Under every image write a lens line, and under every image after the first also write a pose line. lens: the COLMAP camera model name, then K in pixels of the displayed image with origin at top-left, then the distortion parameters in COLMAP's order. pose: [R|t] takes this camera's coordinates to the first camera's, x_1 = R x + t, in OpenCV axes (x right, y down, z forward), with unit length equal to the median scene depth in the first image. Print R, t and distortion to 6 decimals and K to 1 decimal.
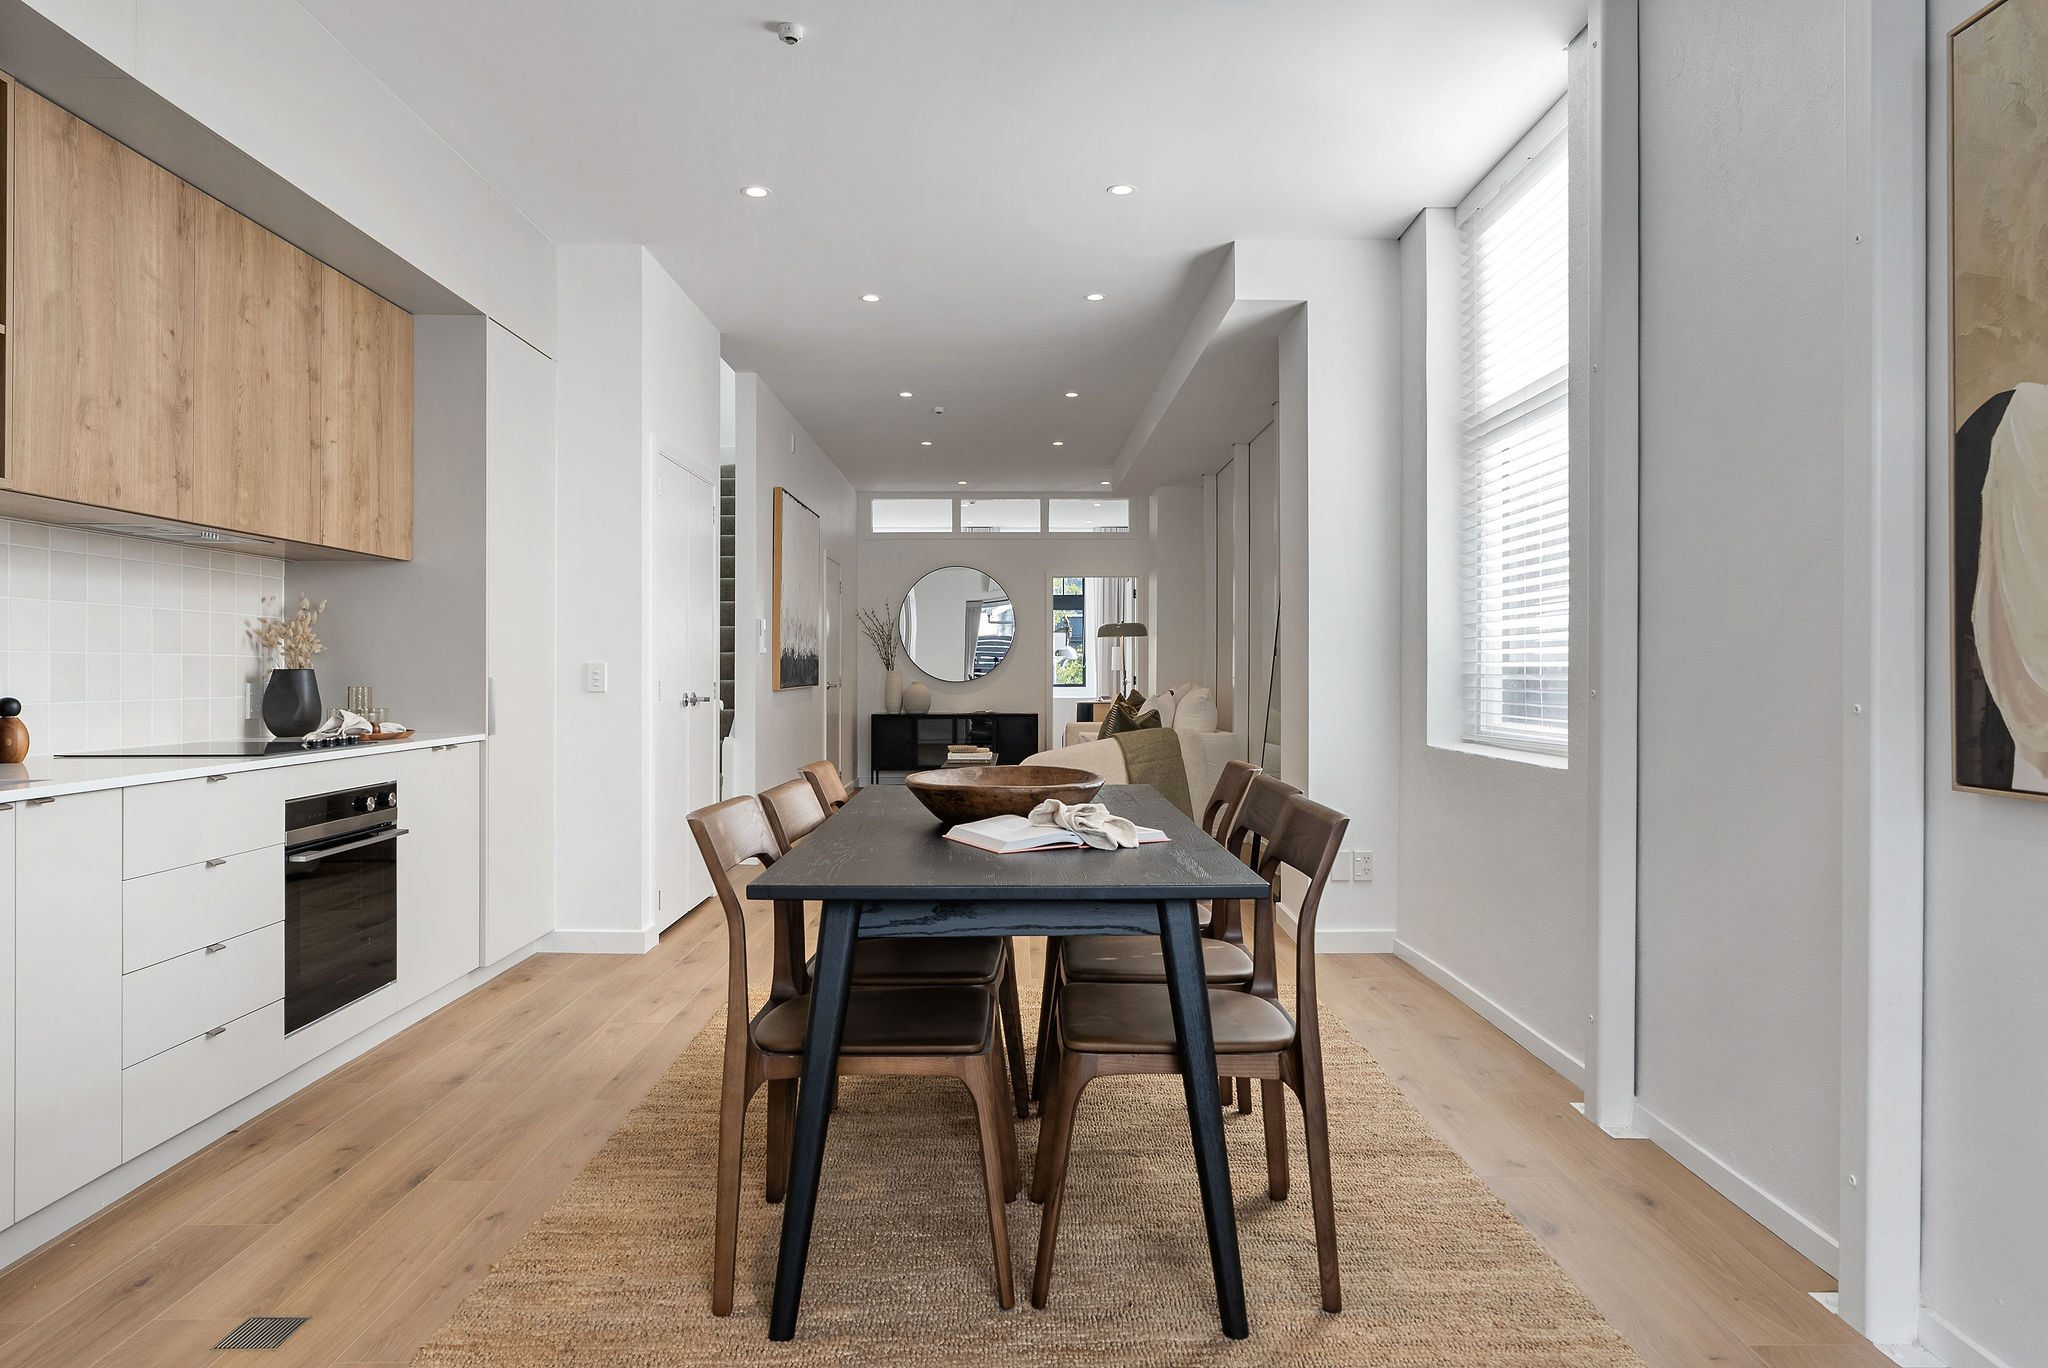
lens RADIAL K [[1290.2, 0, 1029.1], [0, 1290.2, 666.6], [0, 0, 1]] dist [-0.001414, 0.000041]
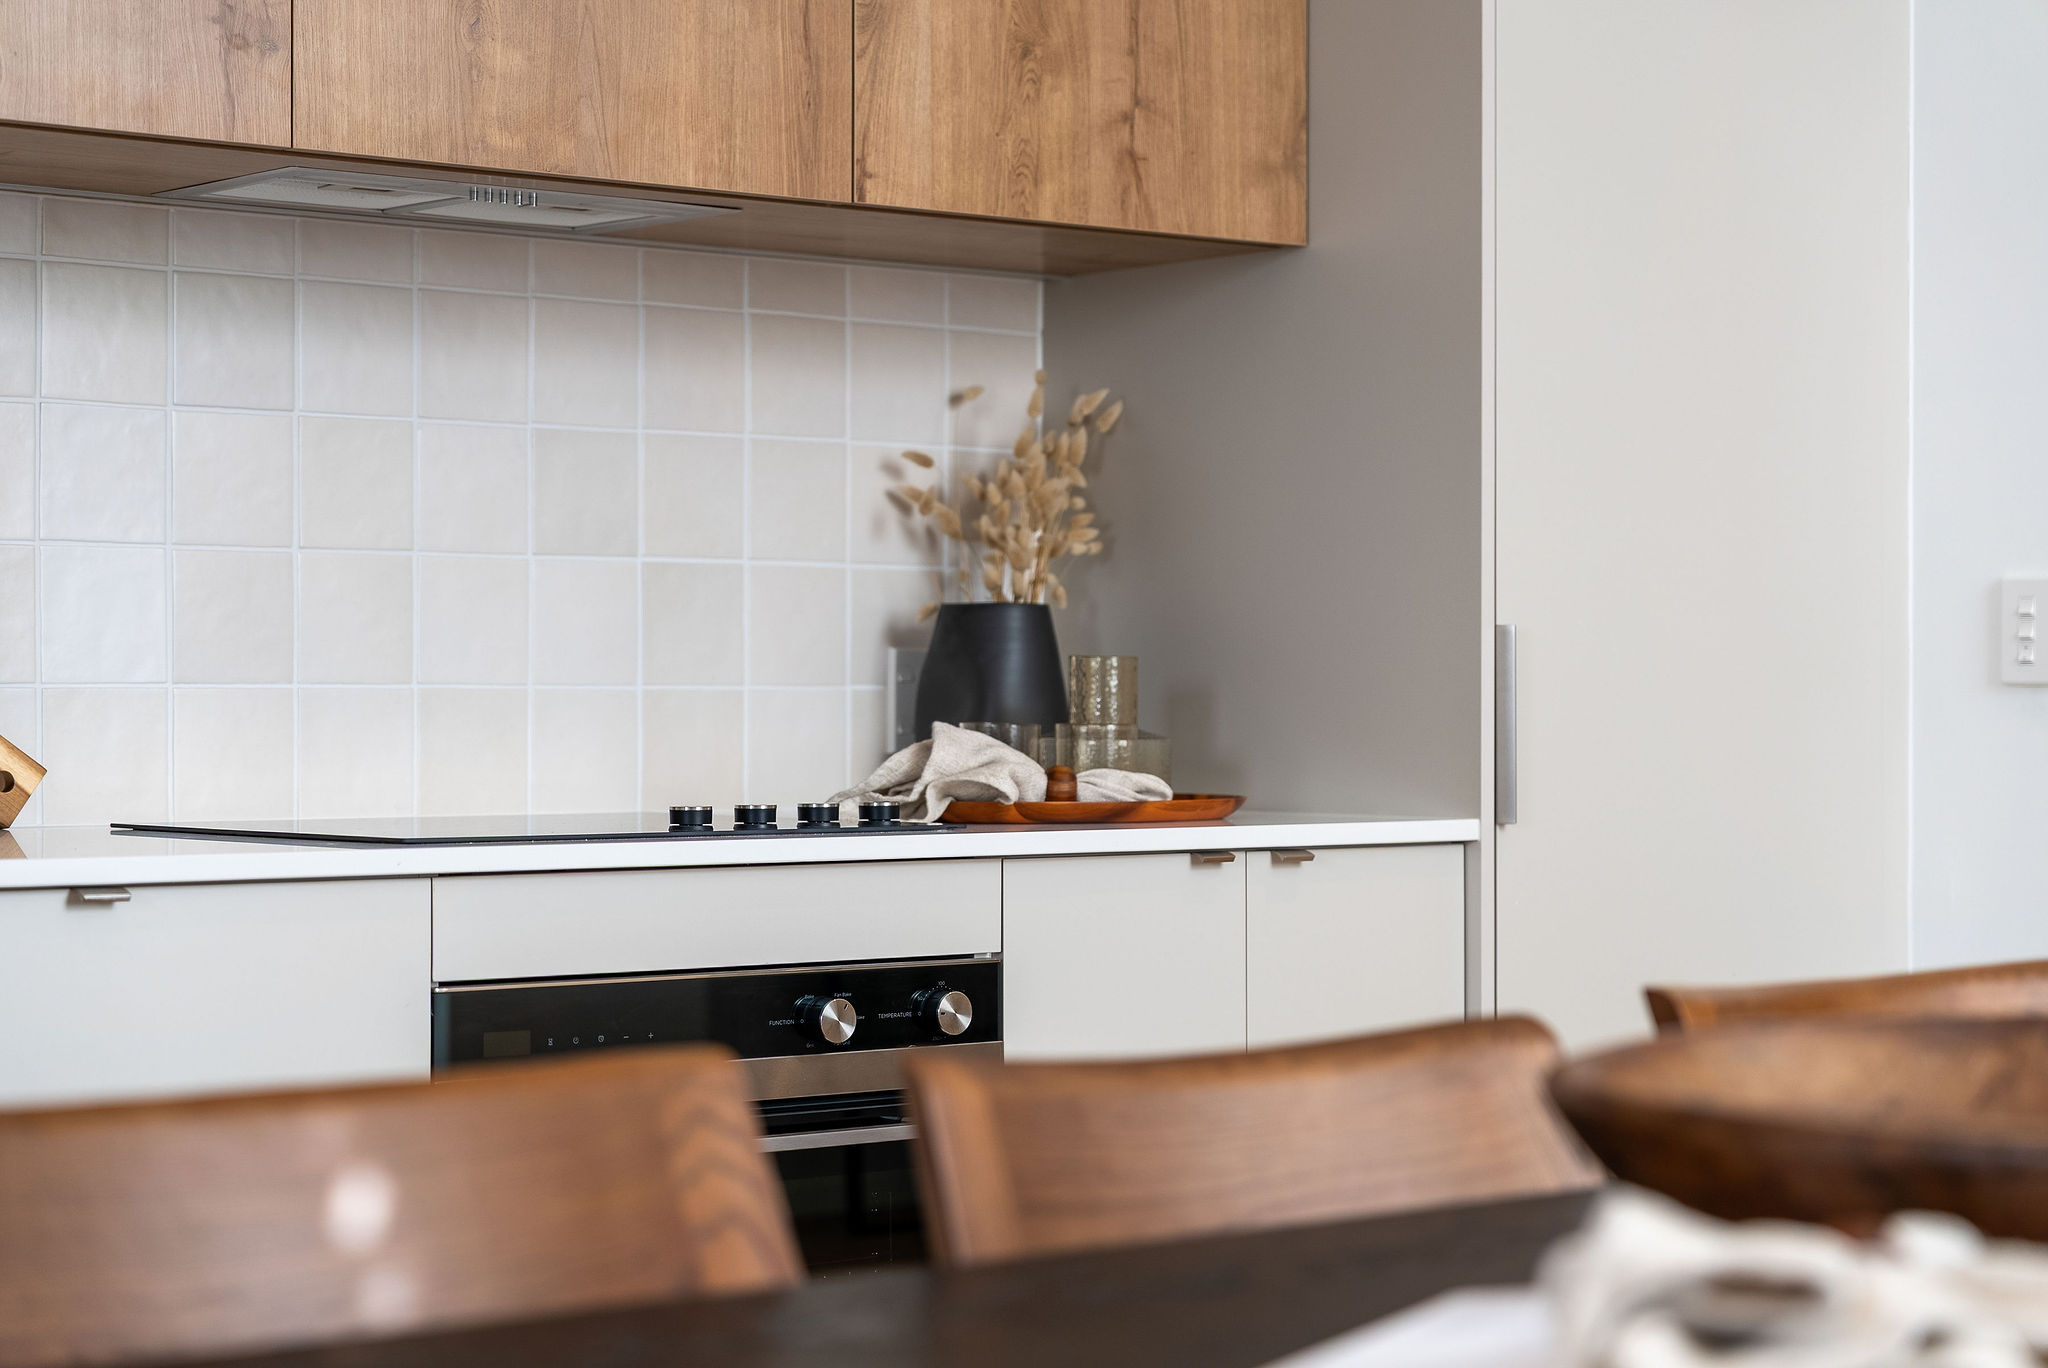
lens RADIAL K [[3991.3, 0, 1064.2], [0, 3991.3, 680.0], [0, 0, 1]] dist [-0.000605, 0.379062]
pose [[0.627743, -0.003630, -0.778412, 0.259282], [0.003034, 0.999993, -0.002216, 0.026695], [0.778415, -0.000971, 0.627750, 0.431583]]
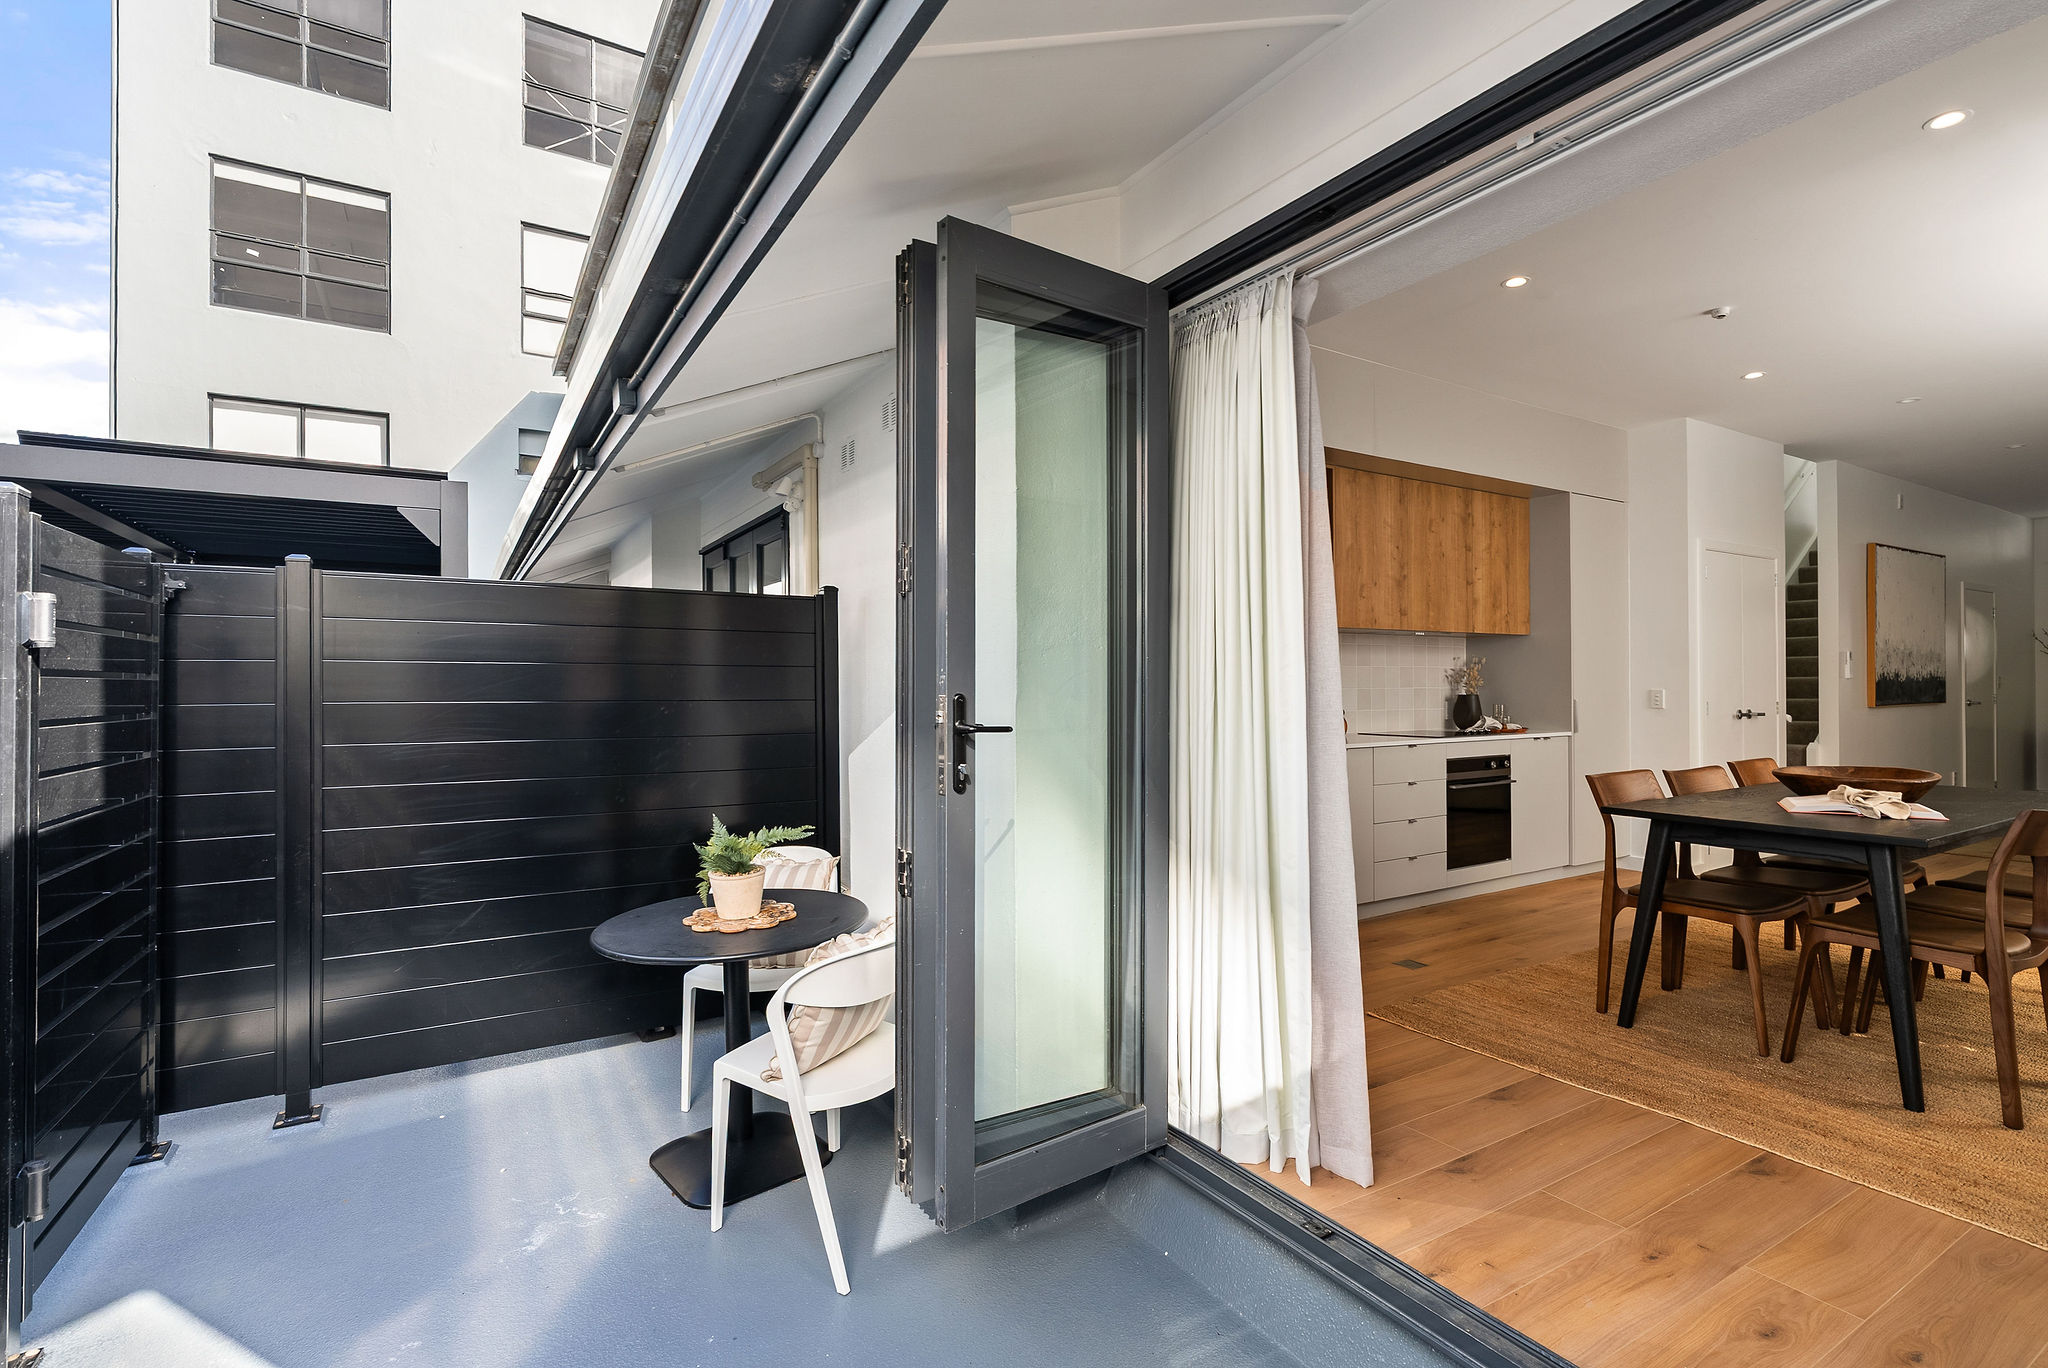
lens RADIAL K [[951.6, 0, 1021.2], [0, 951.6, 678.8], [0, 0, 1]] dist [-0.002867, 0.000624]
pose [[0.510675, -0.006866, -0.859746, 0.360989], [0.007118, 0.999968, -0.003758, -0.023892], [0.859744, -0.004200, 0.510707, -0.351556]]
